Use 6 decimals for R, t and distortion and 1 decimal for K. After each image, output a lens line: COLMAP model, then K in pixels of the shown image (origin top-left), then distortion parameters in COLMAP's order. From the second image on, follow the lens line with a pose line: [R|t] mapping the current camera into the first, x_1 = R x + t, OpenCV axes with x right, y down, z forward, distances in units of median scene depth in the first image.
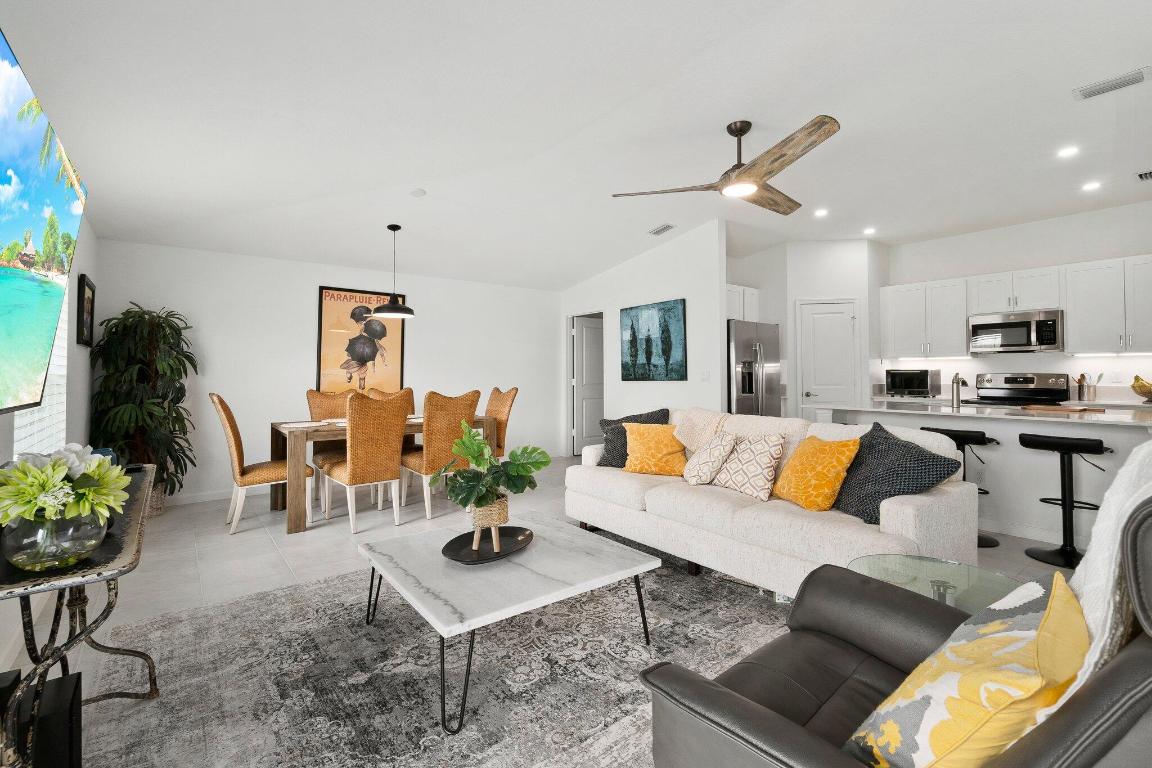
lens RADIAL K [[499.4, 0, 577.5], [0, 499.4, 371.4], [0, 0, 1]] dist [-0.001843, -0.000008]
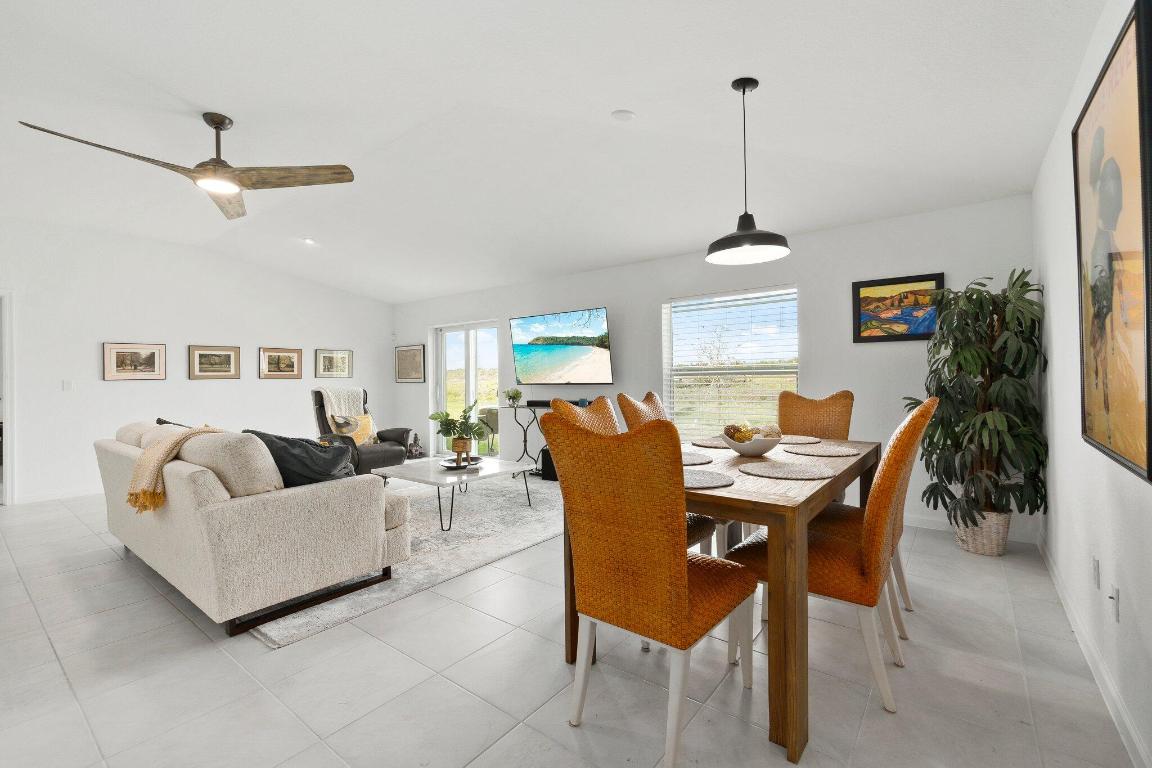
lens RADIAL K [[499.4, 0, 577.5], [0, 499.4, 371.4], [0, 0, 1]] dist [-0.001843, -0.000008]
pose [[-0.969141, 0.016522, -0.245954, -0.052588], [0.020304, 0.999711, -0.012848, 0.009205], [0.245671, -0.017445, -0.969196, 1.225635]]
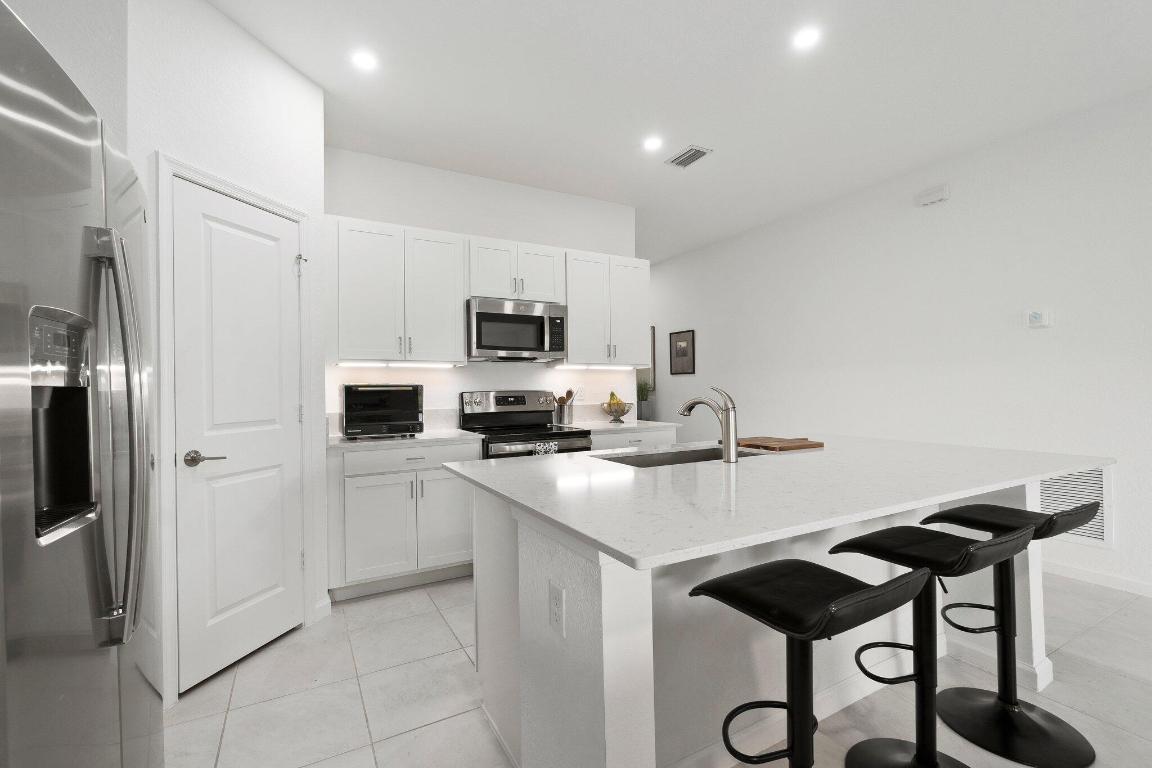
lens RADIAL K [[500.3, 0, 576.0], [0, 500.3, 384.0], [0, 0, 1]] dist [0.000924, 0.000135]
pose [[0.160860, 0.010767, 0.986919, 0.203362], [0.005559, 0.999915, -0.011814, 0.003362], [-0.986962, 0.007387, 0.160786, 0.784505]]
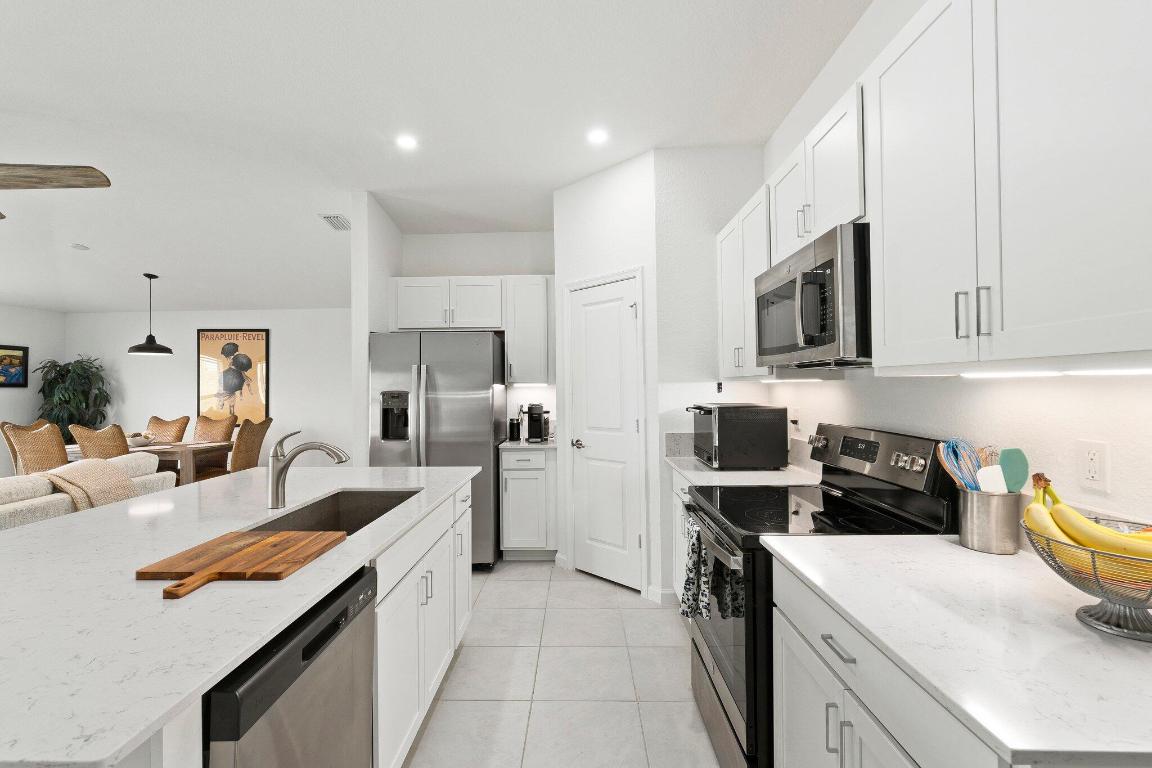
lens RADIAL K [[511.6, 0, 576.0], [0, 511.6, 384.0], [0, 0, 1]] dist [-0.005259, -0.000332]
pose [[0.776319, -0.008241, -0.630286, 0.939801], [0.009996, 0.999950, -0.000763, -0.027360], [0.630260, -0.005708, 0.776363, 0.594421]]
